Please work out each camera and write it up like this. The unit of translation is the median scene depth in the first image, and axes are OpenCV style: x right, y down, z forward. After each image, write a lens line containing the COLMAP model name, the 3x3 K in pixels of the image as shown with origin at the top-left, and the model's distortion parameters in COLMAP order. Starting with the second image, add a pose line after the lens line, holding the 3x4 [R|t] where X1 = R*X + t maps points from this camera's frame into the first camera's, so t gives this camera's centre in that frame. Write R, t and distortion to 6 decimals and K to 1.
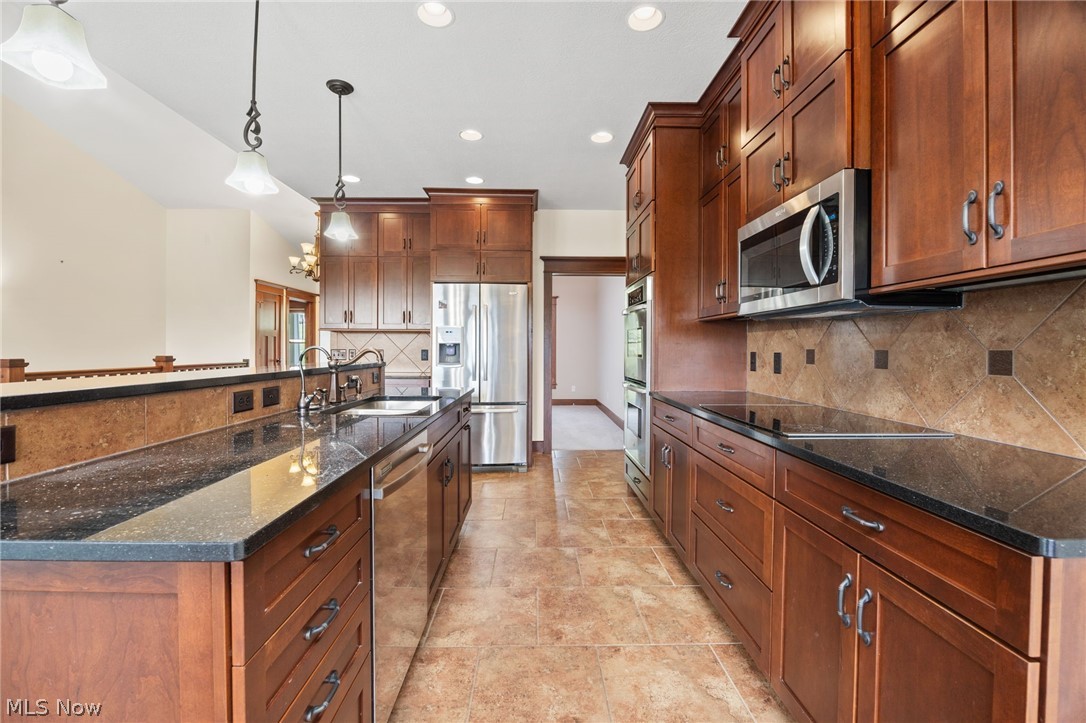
lens RADIAL K [[470.1, 0, 551.2], [0, 470.1, 355.8], [0, 0, 1]] dist [-0.015995, 0.002269]
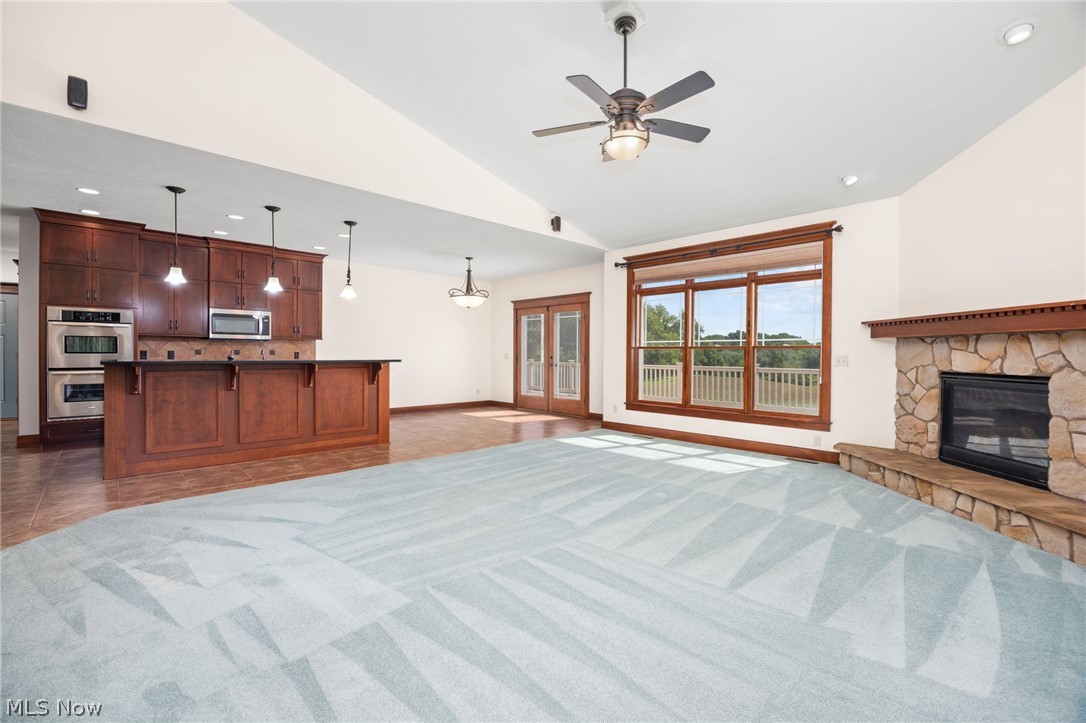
lens RADIAL K [[470.1, 0, 546.2], [0, 470.1, 356.5], [0, 0, 1]] dist [-0.015995, 0.002269]
pose [[-0.666180, -0.011939, 0.745696, -3.279881], [0.001501, 0.999848, 0.017349, -0.018245], [-0.745790, 0.012677, -0.666061, 1.429329]]
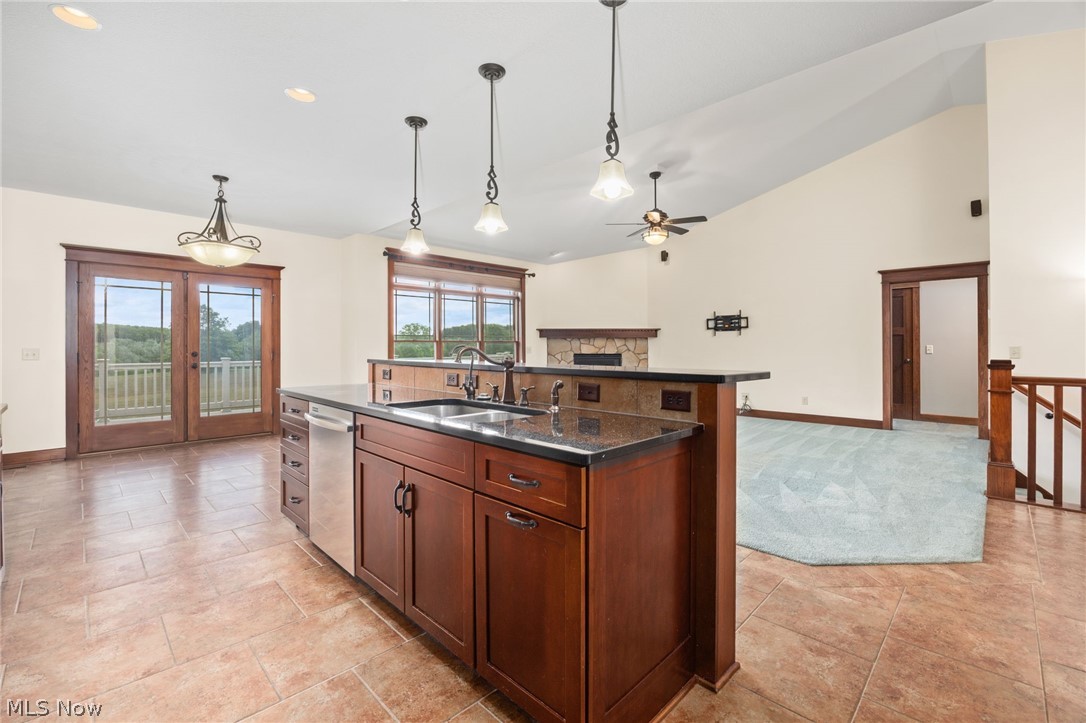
lens RADIAL K [[470.1, 0, 546.7], [0, 470.1, 347.2], [0, 0, 1]] dist [-0.015995, 0.002269]
pose [[-0.728948, 0.000356, -0.684569, 0.168974], [-0.009405, 0.999900, 0.010534, -0.022196], [0.684505, 0.014117, -0.728871, 1.872737]]
